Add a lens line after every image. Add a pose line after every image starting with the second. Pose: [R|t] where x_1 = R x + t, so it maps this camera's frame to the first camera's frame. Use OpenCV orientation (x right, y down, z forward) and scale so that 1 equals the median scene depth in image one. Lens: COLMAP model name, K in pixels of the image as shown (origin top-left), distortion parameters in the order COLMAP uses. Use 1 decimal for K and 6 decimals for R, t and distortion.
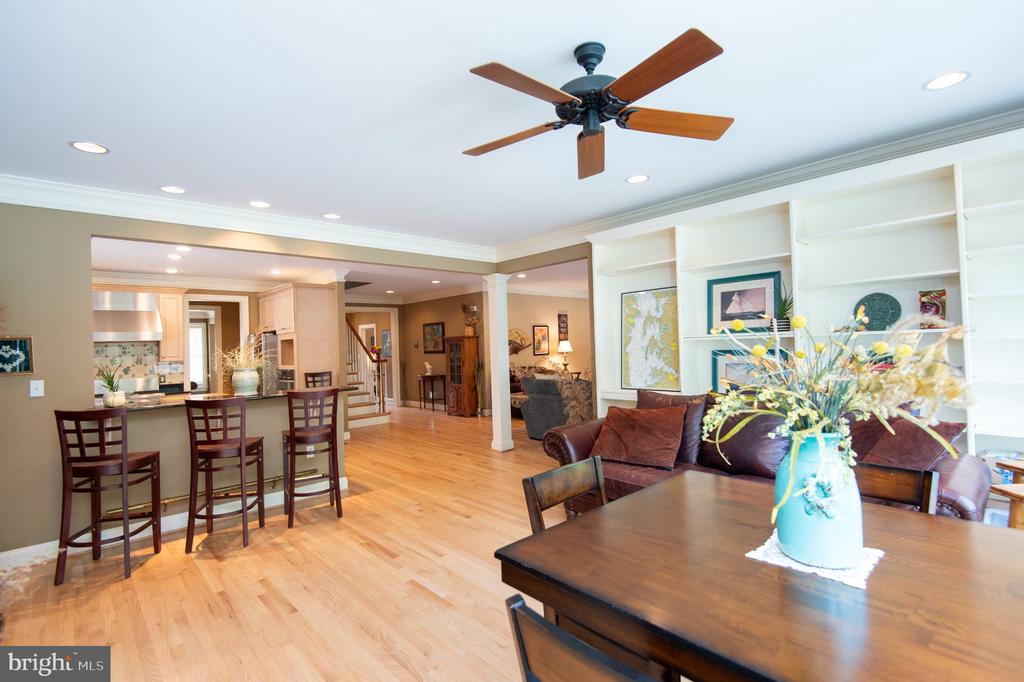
lens RADIAL K [[473.0, 0, 518.8], [0, 473.0, 340.5], [0, 0, 1]] dist [0.029837, -0.015974]
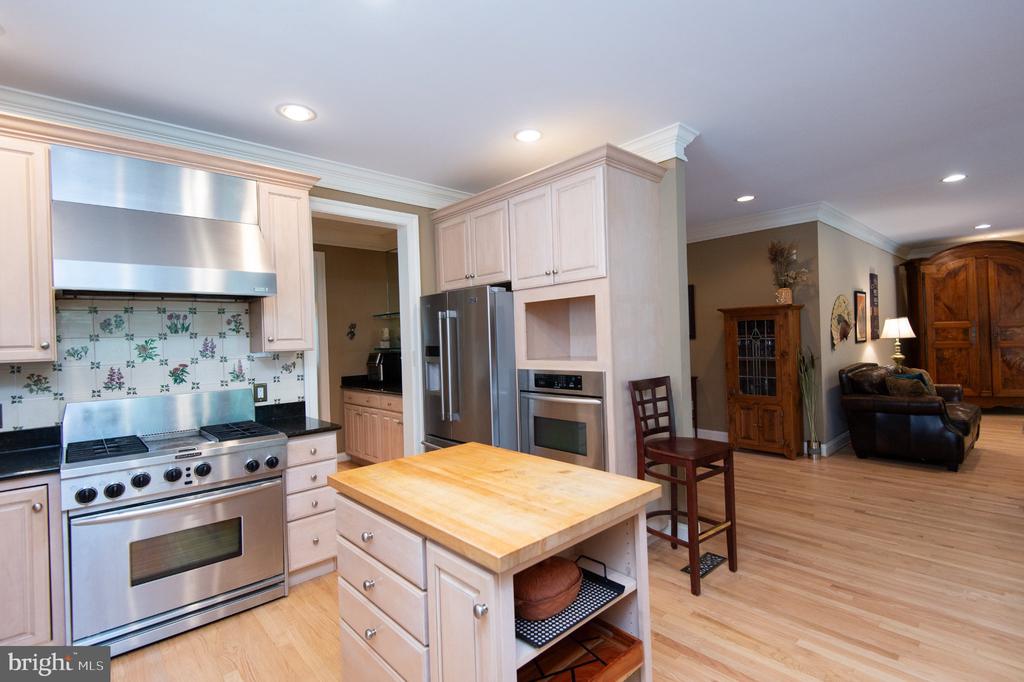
lens RADIAL K [[473.0, 0, 510.2], [0, 473.0, 336.4], [0, 0, 1]] dist [0.029837, -0.015974]
pose [[0.999966, 0.000737, -0.008231, -0.661200], [-0.000694, 0.999986, 0.005181, 0.036032], [0.008235, -0.005175, 0.999953, 0.738451]]
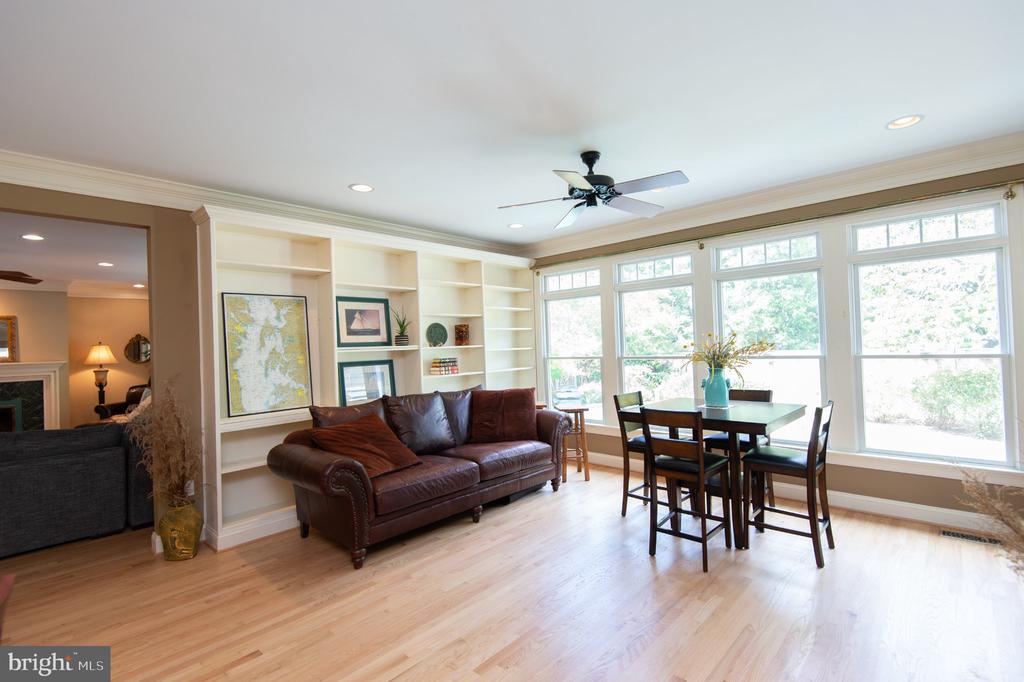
lens RADIAL K [[473.0, 0, 507.0], [0, 473.0, 341.4], [0, 0, 1]] dist [0.029837, -0.015974]
pose [[-0.053342, 0.040805, 0.997742, -0.474561], [0.028251, 0.998826, -0.039339, 0.018293], [-0.998177, 0.026088, -0.054433, 0.480858]]
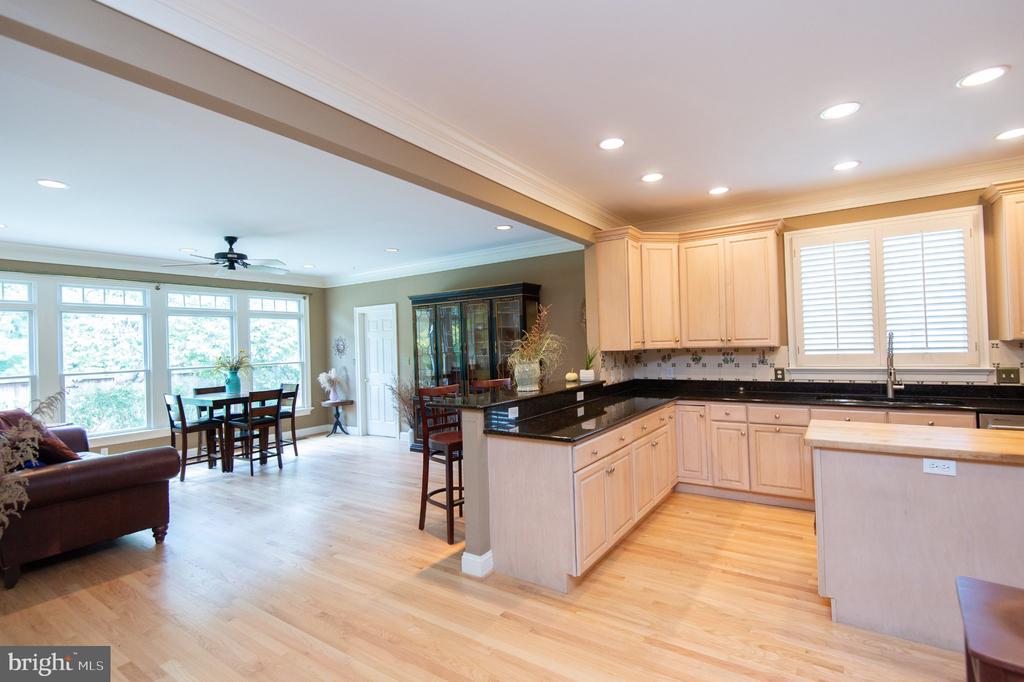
lens RADIAL K [[473.0, 0, 517.2], [0, 473.0, 340.5], [0, 0, 1]] dist [0.029837, -0.015974]
pose [[-0.972710, 0.061434, -0.223742, -0.253974], [0.065370, 0.997809, -0.010221, 0.020557], [0.222624, -0.024568, -0.974595, 1.324905]]
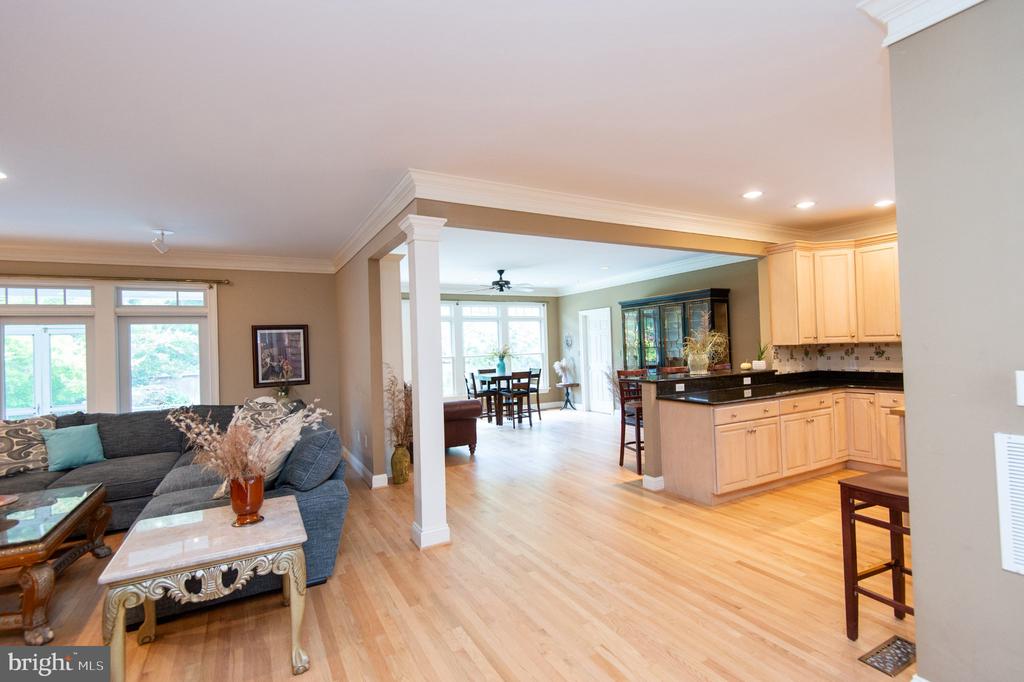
lens RADIAL K [[473.0, 0, 519.4], [0, 473.0, 336.8], [0, 0, 1]] dist [0.029837, -0.015974]
pose [[-0.969623, 0.069540, 0.234512, -0.297999], [0.062931, 0.997384, -0.035559, 0.024303], [-0.236372, -0.019720, -0.971463, 1.628101]]
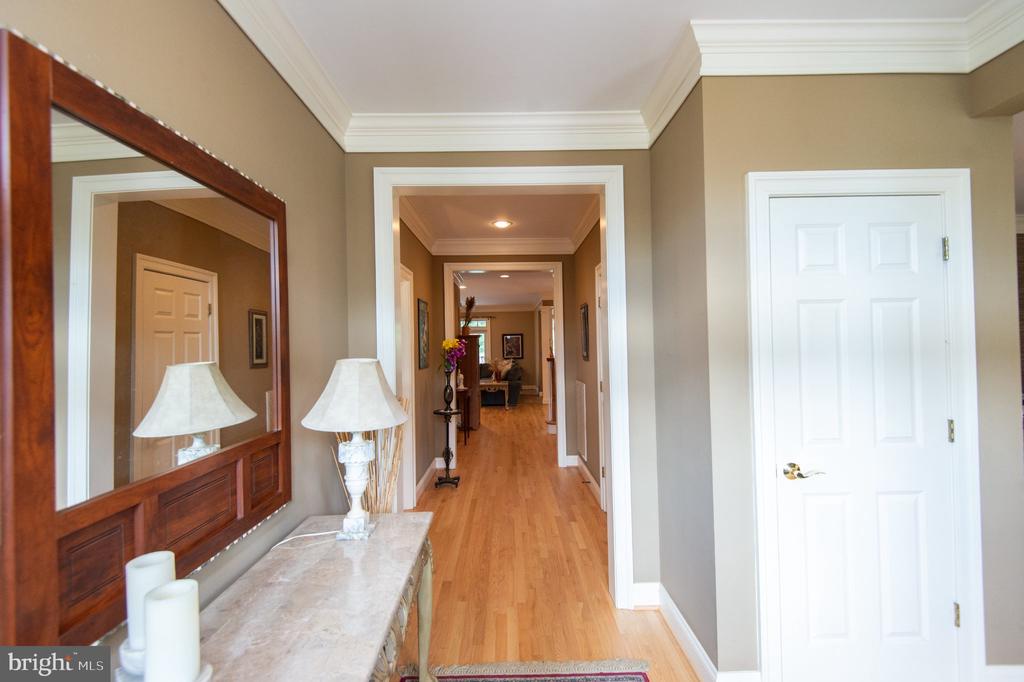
lens RADIAL K [[473.0, 0, 517.5], [0, 473.0, 337.8], [0, 0, 1]] dist [0.029837, -0.015974]
pose [[-0.741134, 0.056161, 0.669004, -1.251194], [0.037724, 0.998404, -0.042021, 0.055134], [-0.670296, -0.005906, -0.742070, 2.588204]]
